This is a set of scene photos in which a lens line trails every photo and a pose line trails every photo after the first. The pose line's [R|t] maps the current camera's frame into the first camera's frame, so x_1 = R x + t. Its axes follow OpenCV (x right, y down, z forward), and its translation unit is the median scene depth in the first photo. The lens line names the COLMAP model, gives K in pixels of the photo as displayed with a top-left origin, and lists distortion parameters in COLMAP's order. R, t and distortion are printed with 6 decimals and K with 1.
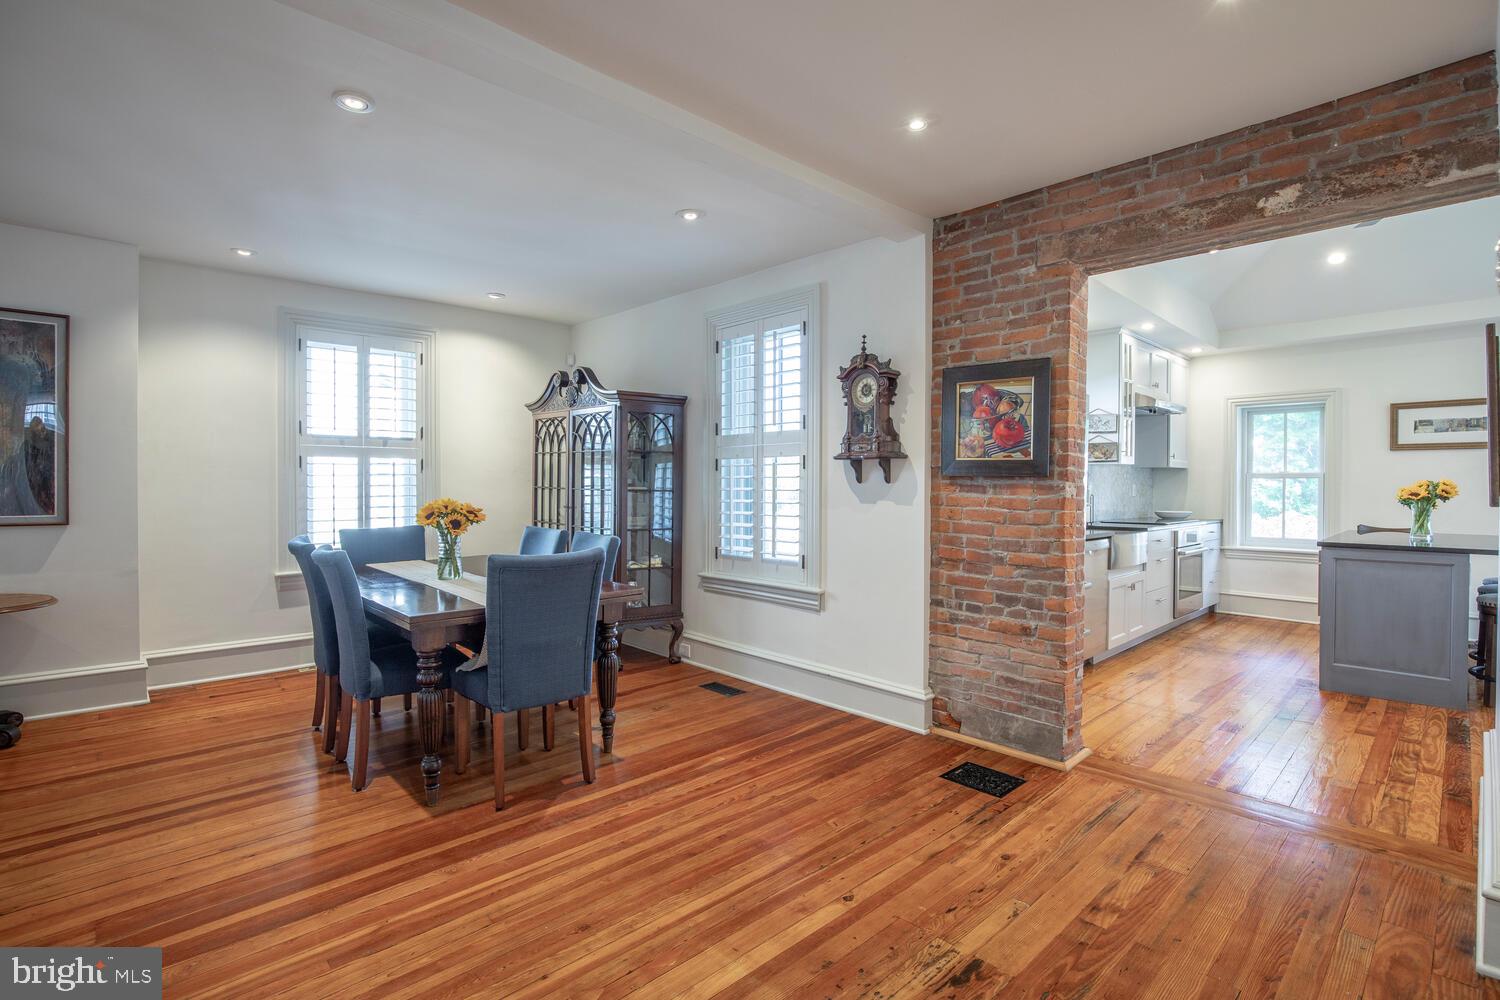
lens RADIAL K [[701.5, 0, 757.9], [0, 701.5, 491.1], [0, 0, 1]] dist [-0.035294, 0.006170]
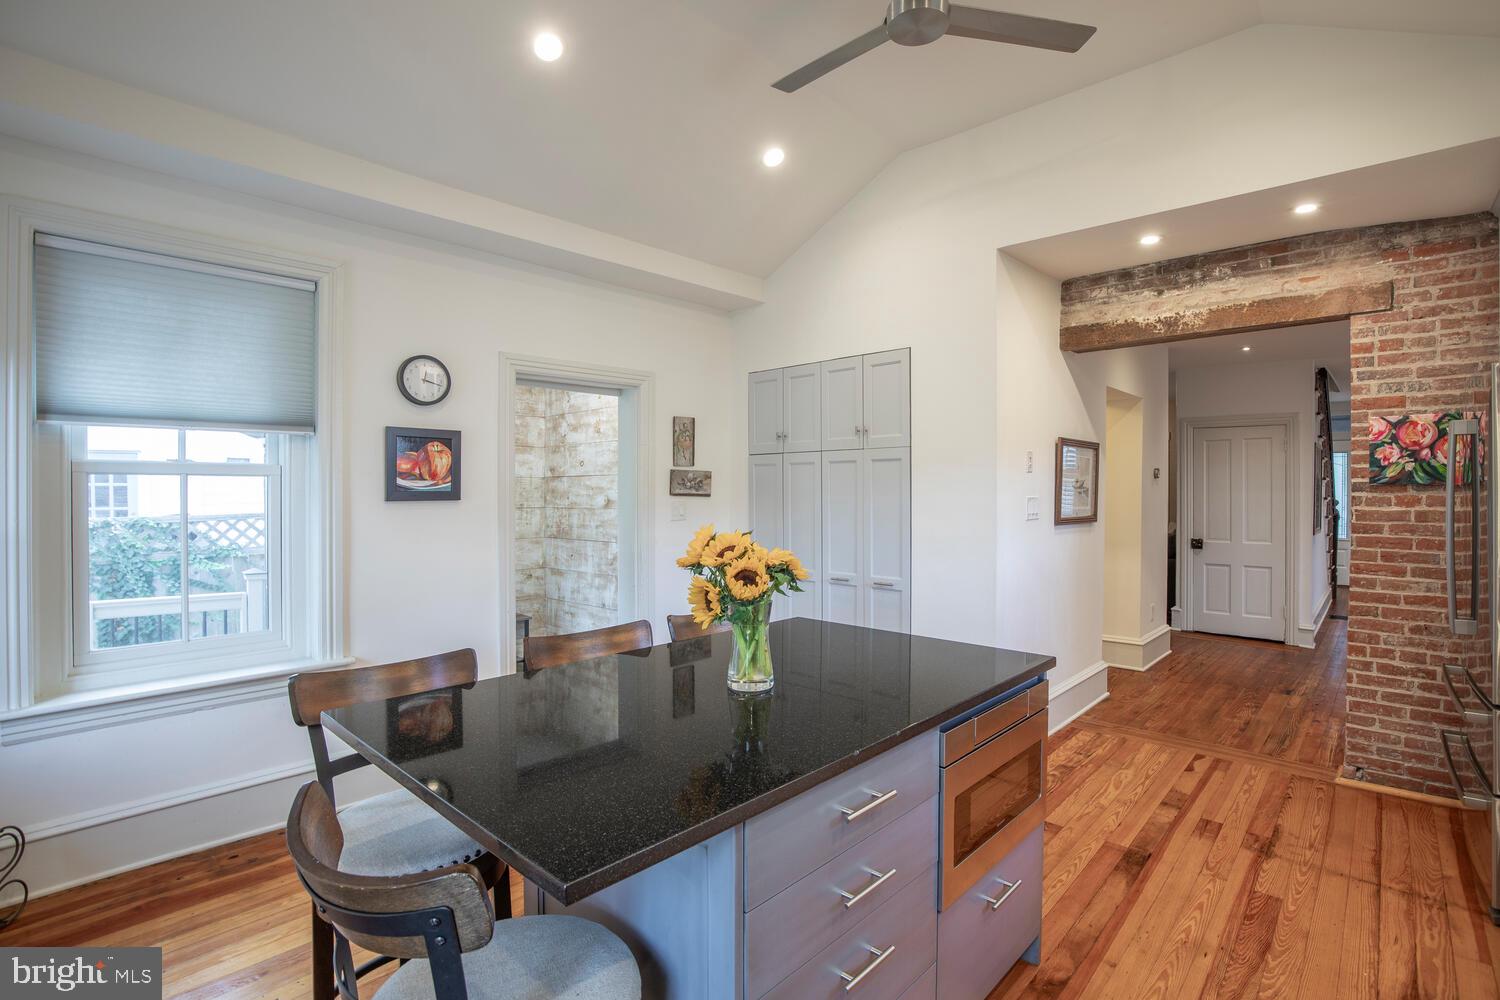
lens RADIAL K [[701.5, 0, 778.3], [0, 701.5, 491.3], [0, 0, 1]] dist [-0.035294, 0.006170]
pose [[-0.997035, -0.008717, -0.076450, 1.228802], [-0.009689, 0.999877, 0.012349, -0.054117], [0.076333, 0.013053, -0.996997, 1.721729]]
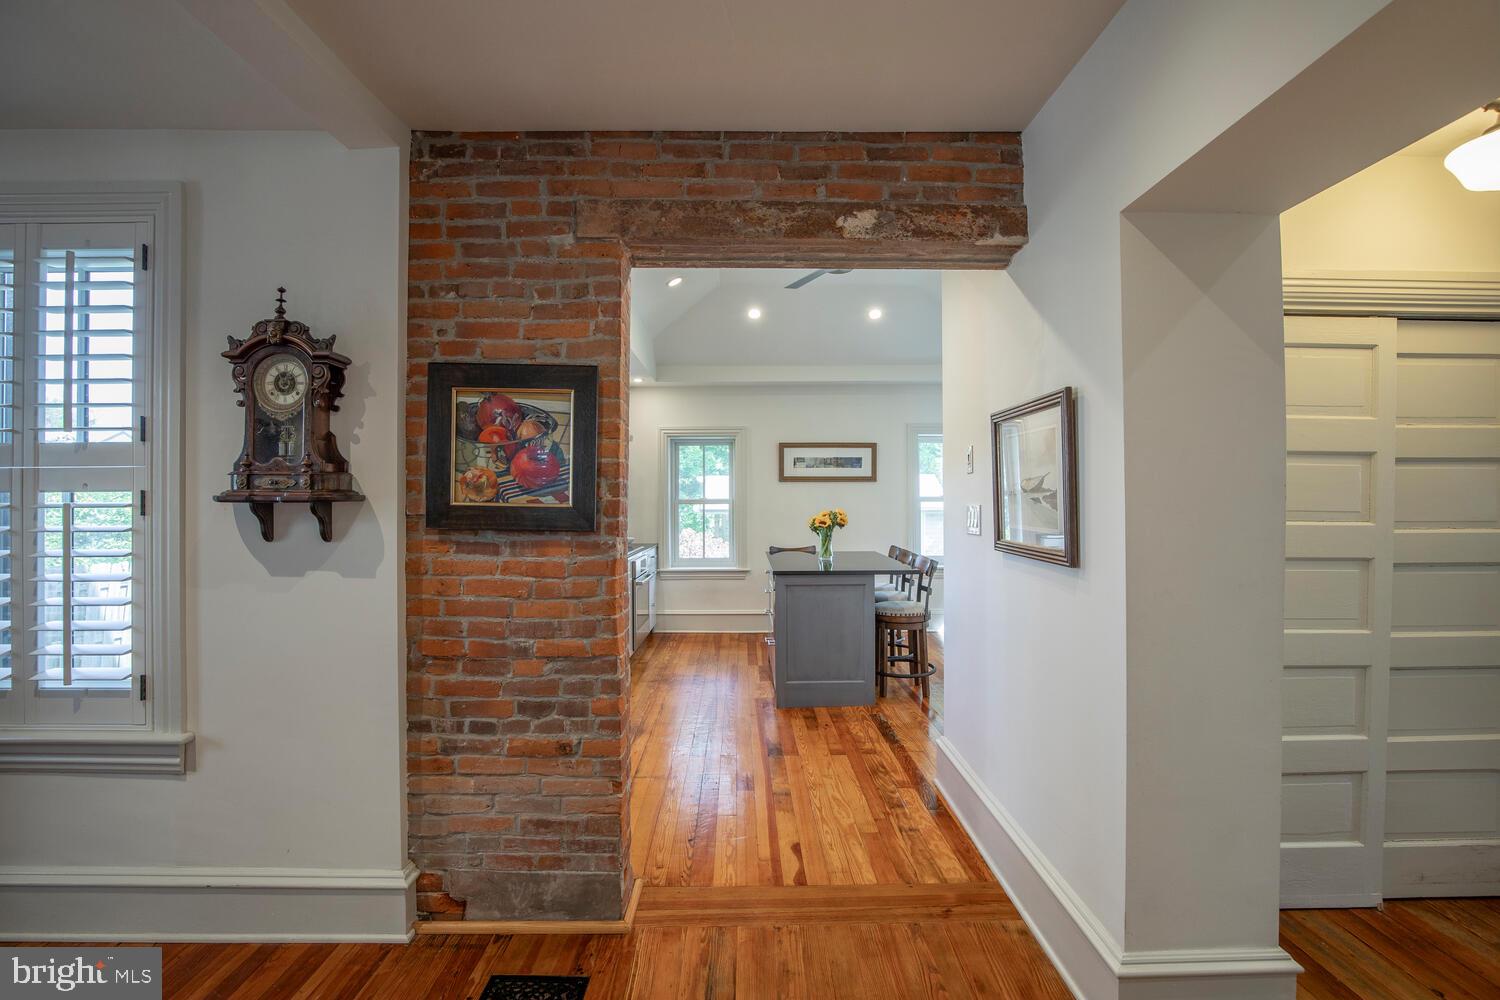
lens RADIAL K [[701.5, 0, 754.8], [0, 701.5, 495.2], [0, 0, 1]] dist [-0.035294, 0.006170]
pose [[0.679327, -0.001916, 0.733833, -0.001040], [0.011905, 0.999894, -0.008410, -0.042235], [-0.733739, 0.014450, 0.679278, 0.331055]]
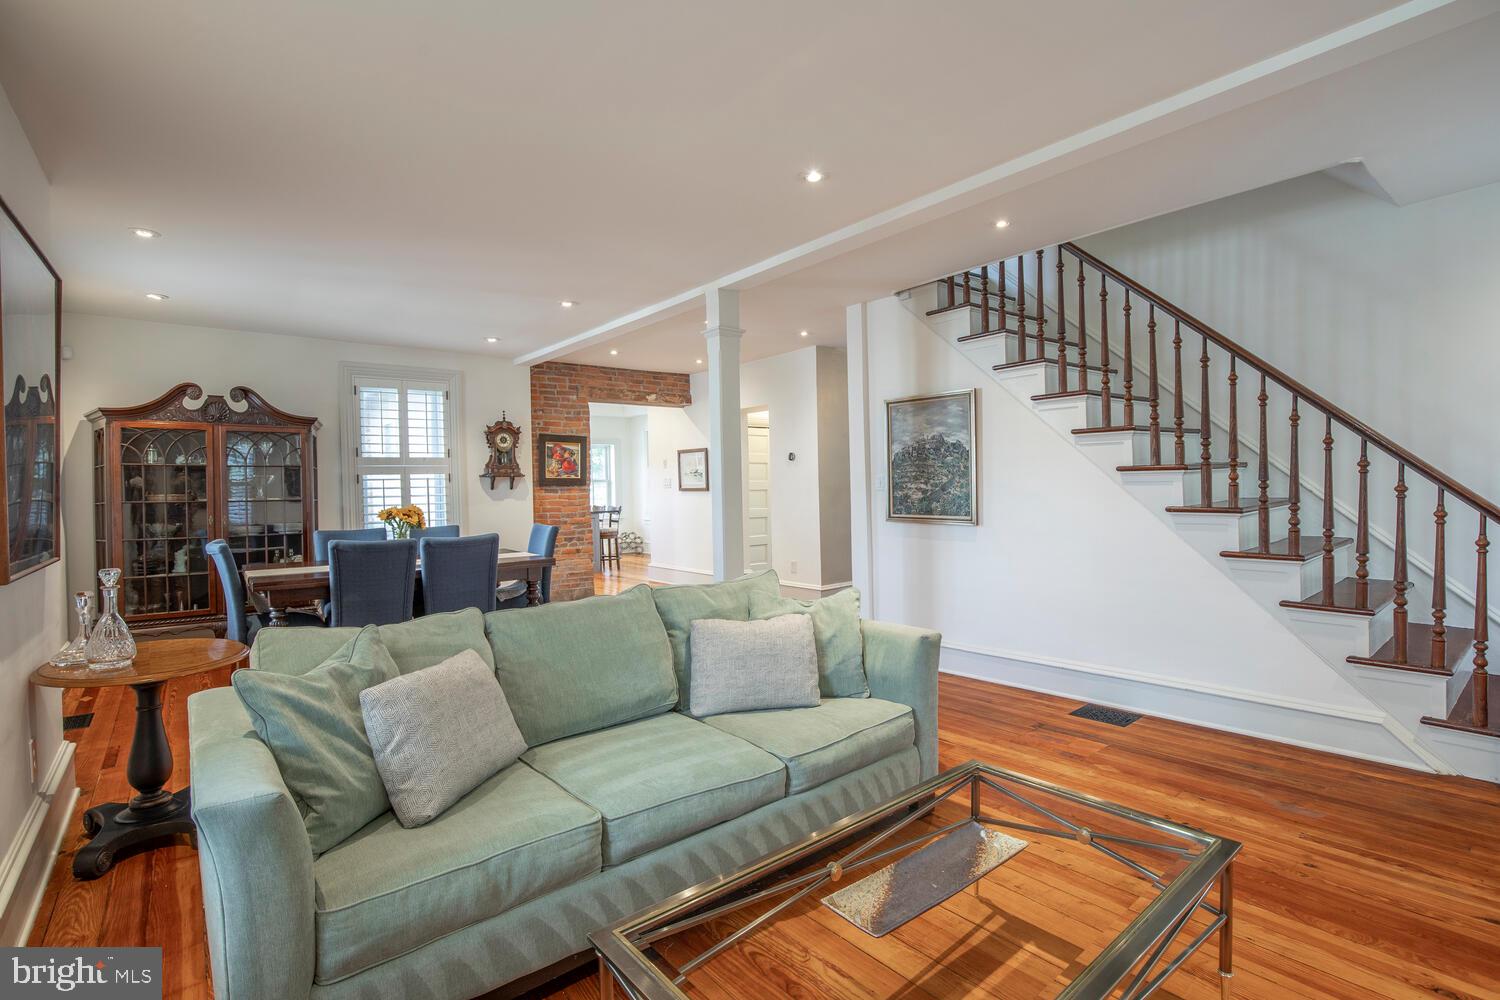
lens RADIAL K [[701.5, 0, 754.8], [0, 701.5, 502.5], [0, 0, 1]] dist [-0.035294, 0.006170]
pose [[0.090802, -0.028664, 0.995456, -1.681044], [0.029279, 0.999230, 0.026102, -0.006082], [-0.995438, 0.026776, 0.091572, 0.162616]]
